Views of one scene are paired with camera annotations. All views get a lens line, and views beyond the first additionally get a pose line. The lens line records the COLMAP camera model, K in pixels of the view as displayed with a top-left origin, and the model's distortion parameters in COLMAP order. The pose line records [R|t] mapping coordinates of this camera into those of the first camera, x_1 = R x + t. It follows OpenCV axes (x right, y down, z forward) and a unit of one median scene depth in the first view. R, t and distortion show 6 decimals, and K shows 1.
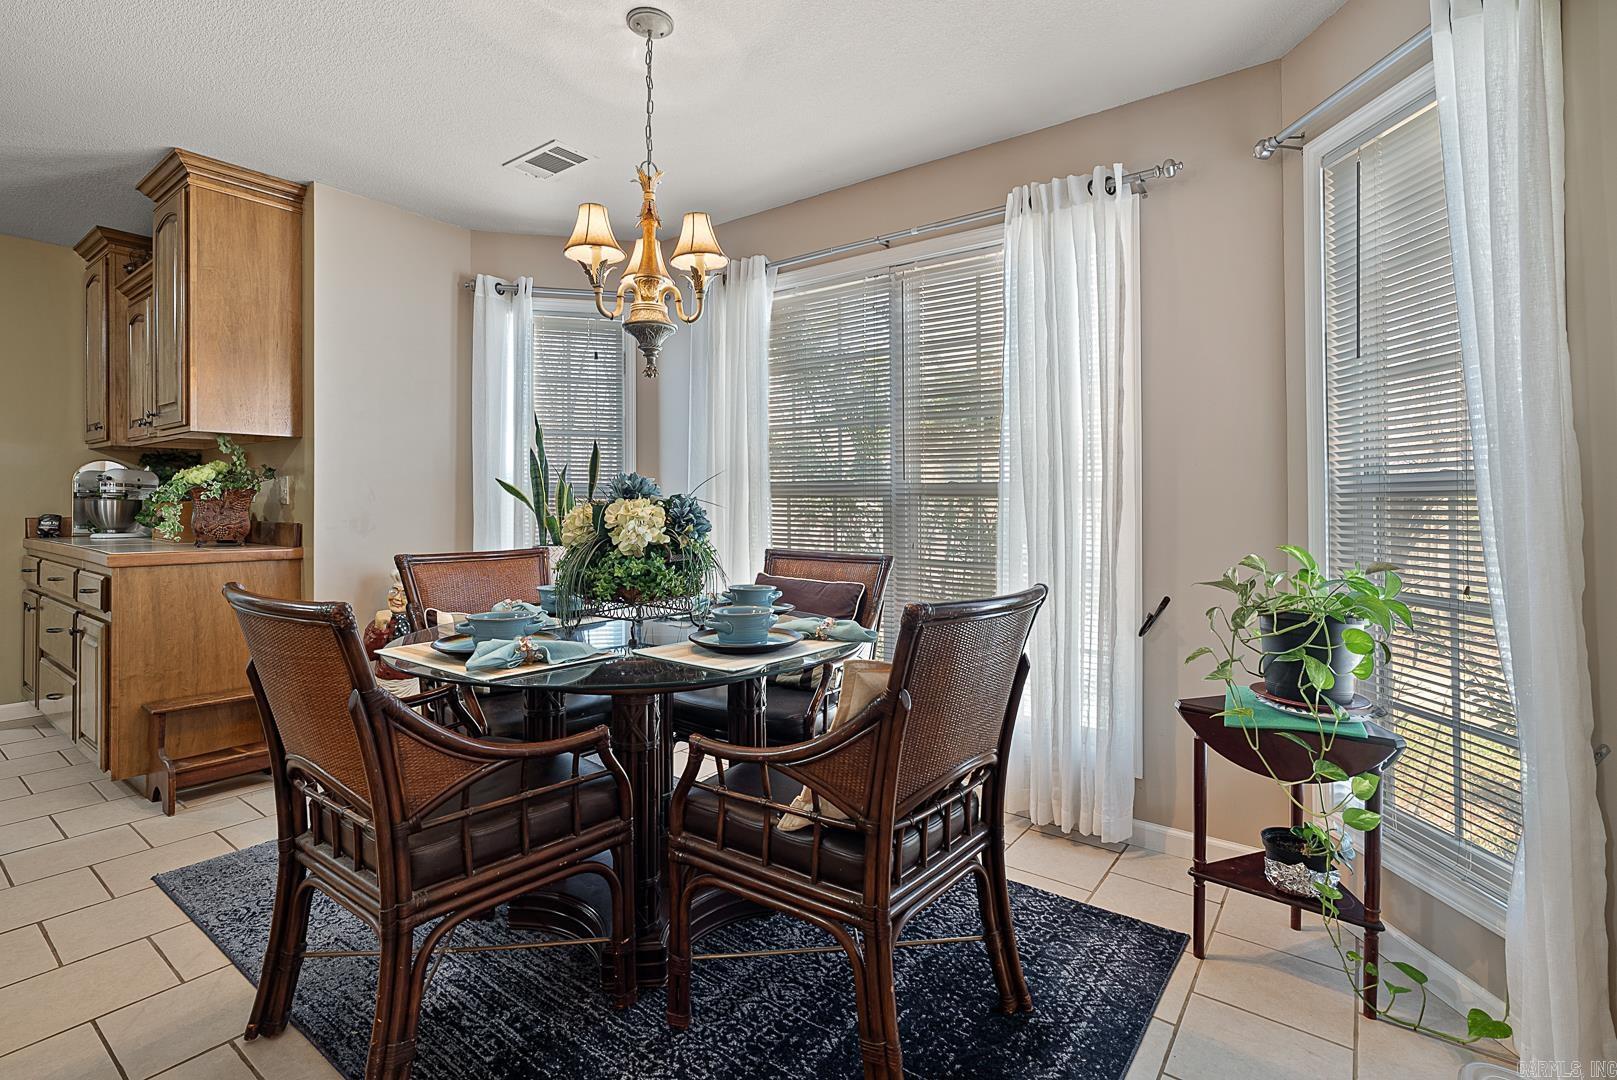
lens RADIAL K [[746.7, 0, 785.0], [0, 746.7, 502.2], [0, 0, 1]] dist [-0.016295, 0.004235]
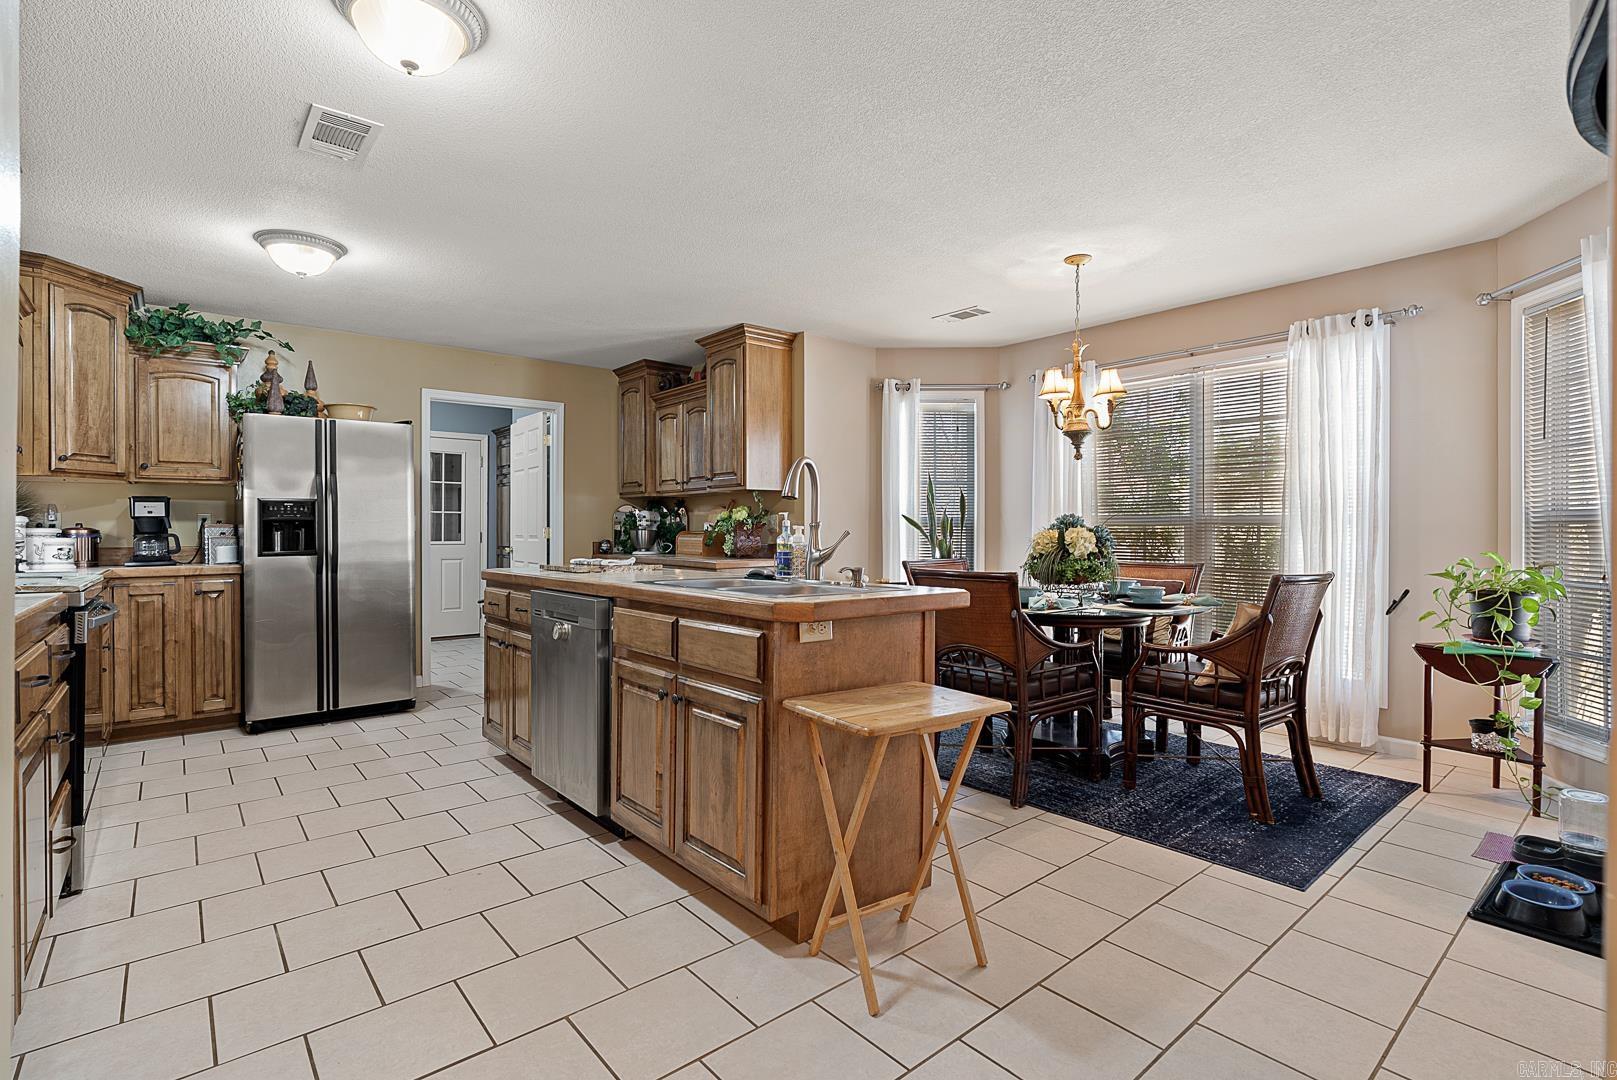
lens RADIAL K [[746.7, 0, 792.6], [0, 746.7, 545.4], [0, 0, 1]] dist [-0.016295, 0.004235]
pose [[0.975168, -0.002195, -0.221457, -0.498635], [0.007370, 0.999719, 0.022543, -0.008507], [0.221345, -0.023615, 0.974910, -0.989755]]
